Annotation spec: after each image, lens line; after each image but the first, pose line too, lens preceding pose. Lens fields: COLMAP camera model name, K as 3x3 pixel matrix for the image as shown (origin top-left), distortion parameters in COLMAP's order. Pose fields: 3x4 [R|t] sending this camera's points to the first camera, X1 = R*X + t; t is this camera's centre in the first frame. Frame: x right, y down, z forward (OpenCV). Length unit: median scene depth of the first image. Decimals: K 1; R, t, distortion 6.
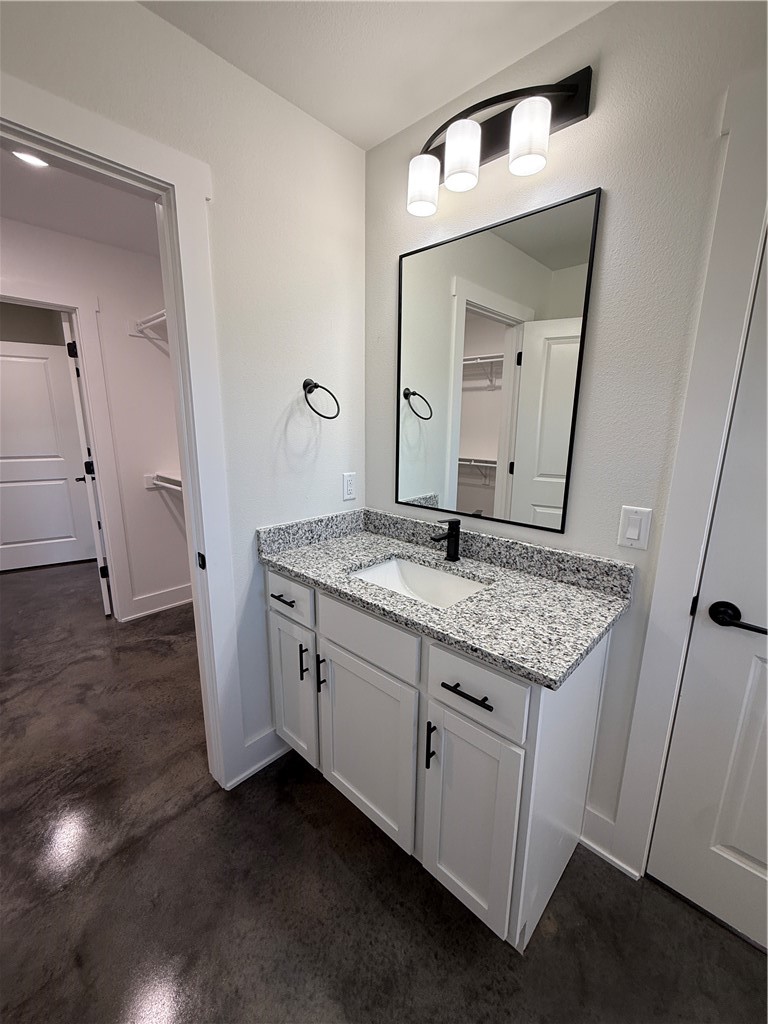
lens RADIAL K [[417.0, 0, 379.0], [0, 417.0, 512.0], [0, 0, 1]] dist [-0.001823, -0.000084]
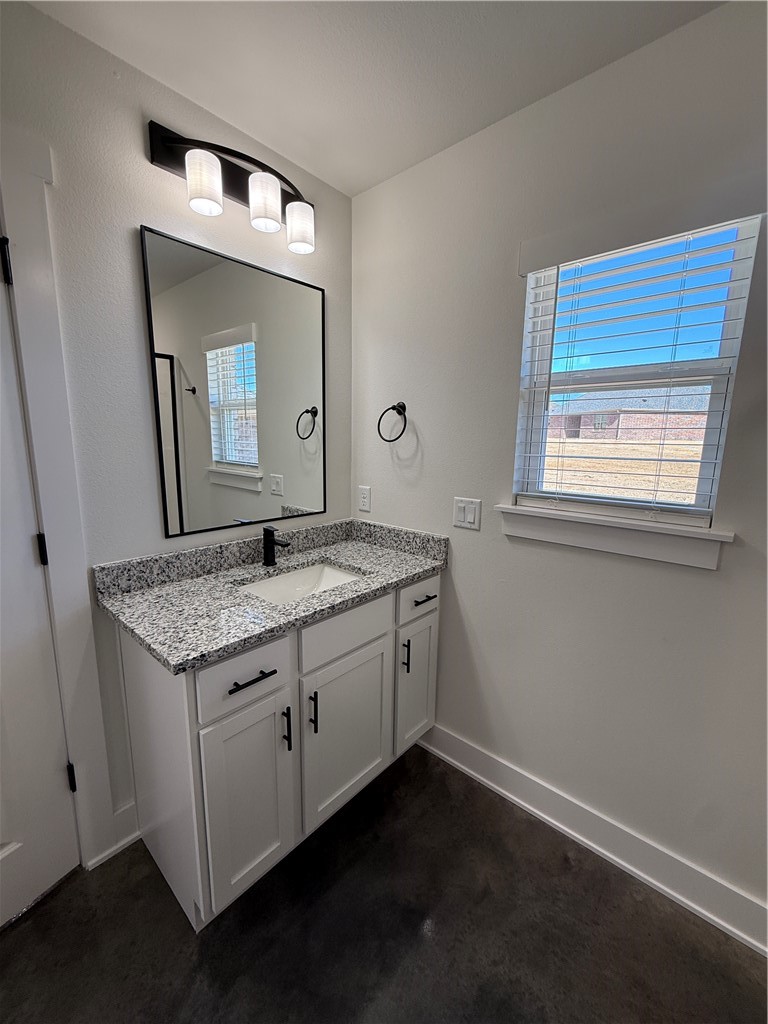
lens RADIAL K [[417.0, 0, 379.0], [0, 417.0, 512.0], [0, 0, 1]] dist [-0.001823, -0.000084]
pose [[-0.031192, -0.180670, 0.983049, -0.971317], [0.200497, 0.962406, 0.183237, -0.174516], [-0.979198, 0.202814, 0.006204, 0.784594]]
